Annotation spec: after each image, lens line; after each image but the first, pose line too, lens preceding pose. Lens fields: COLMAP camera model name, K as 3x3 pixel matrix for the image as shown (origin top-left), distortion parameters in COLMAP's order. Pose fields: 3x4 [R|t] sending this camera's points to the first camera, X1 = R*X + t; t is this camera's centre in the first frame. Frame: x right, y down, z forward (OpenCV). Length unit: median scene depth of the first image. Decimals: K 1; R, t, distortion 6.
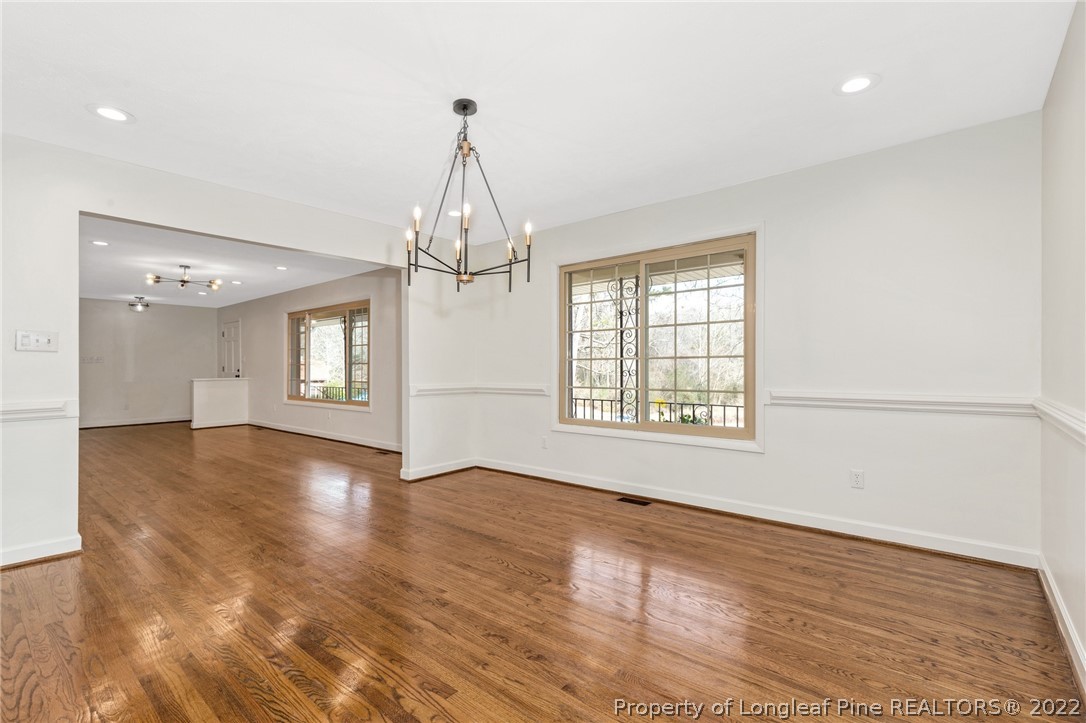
lens RADIAL K [[489.3, 0, 539.6], [0, 489.3, 370.5], [0, 0, 1]] dist [0.001901, -0.001040]
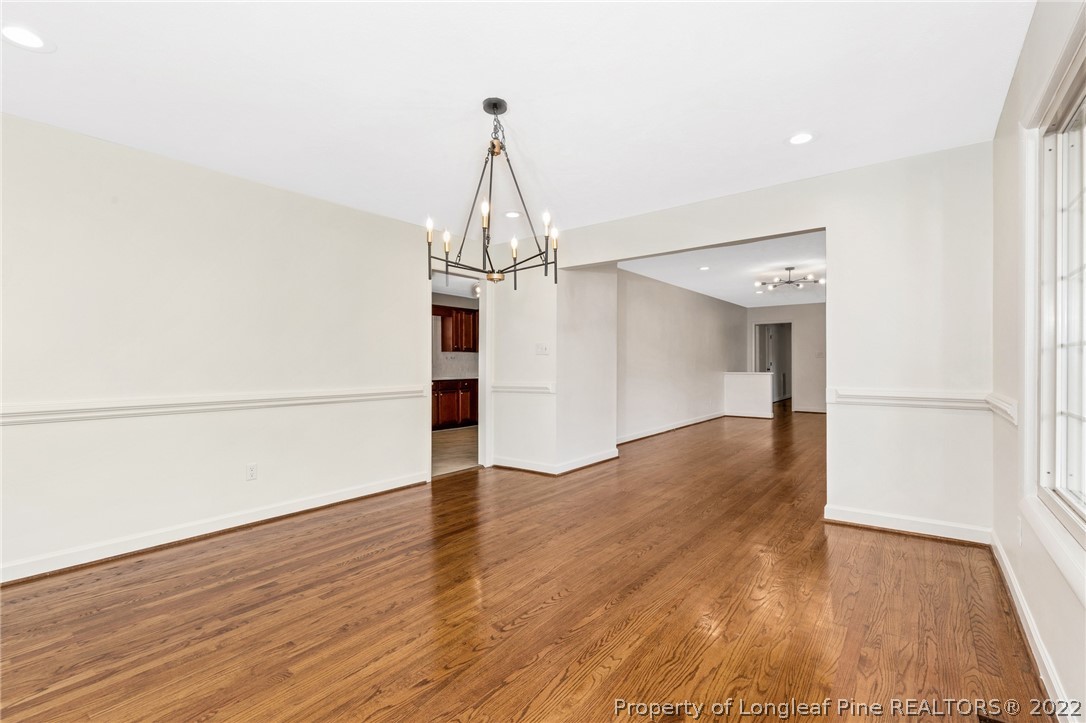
lens RADIAL K [[489.3, 0, 542.7], [0, 489.3, 364.8], [0, 0, 1]] dist [0.001901, -0.001040]
pose [[0.052611, 0.004550, -0.998605, 0.638437], [-0.001532, 0.999989, 0.004475, -0.009868], [0.998614, 0.001295, 0.052617, 0.789862]]
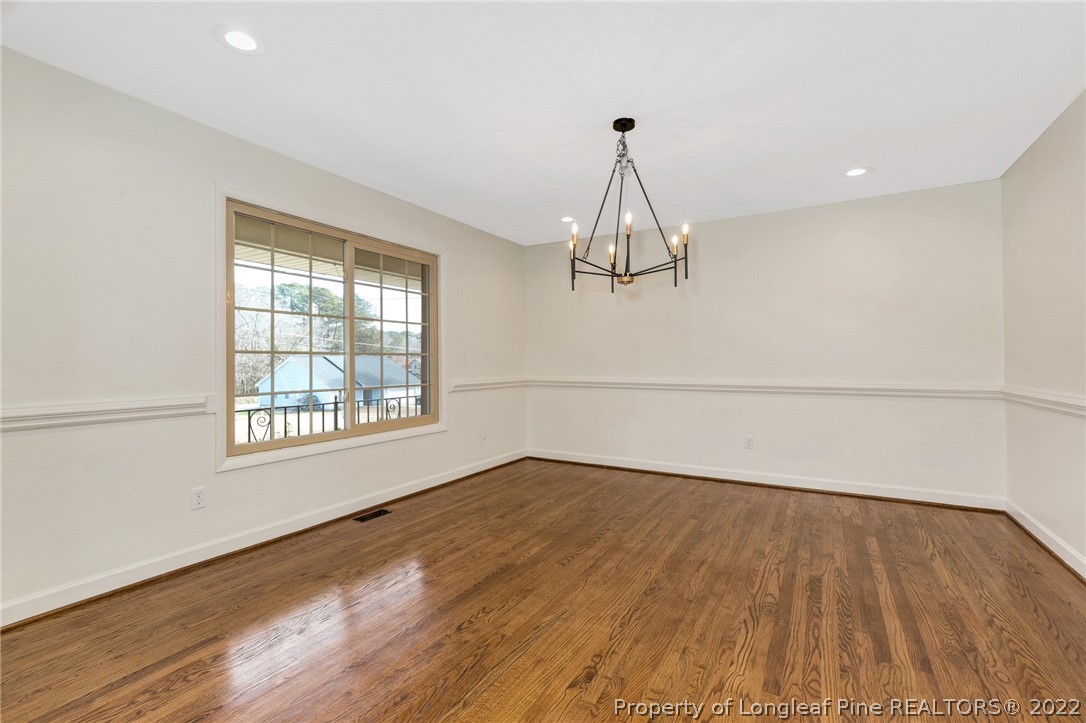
lens RADIAL K [[489.3, 0, 536.0], [0, 489.3, 359.4], [0, 0, 1]] dist [0.001901, -0.001040]
pose [[-0.168784, 0.011687, 0.985584, -0.890887], [0.012381, 0.999876, -0.009736, -0.001900], [-0.985575, 0.010559, -0.168908, 1.044060]]
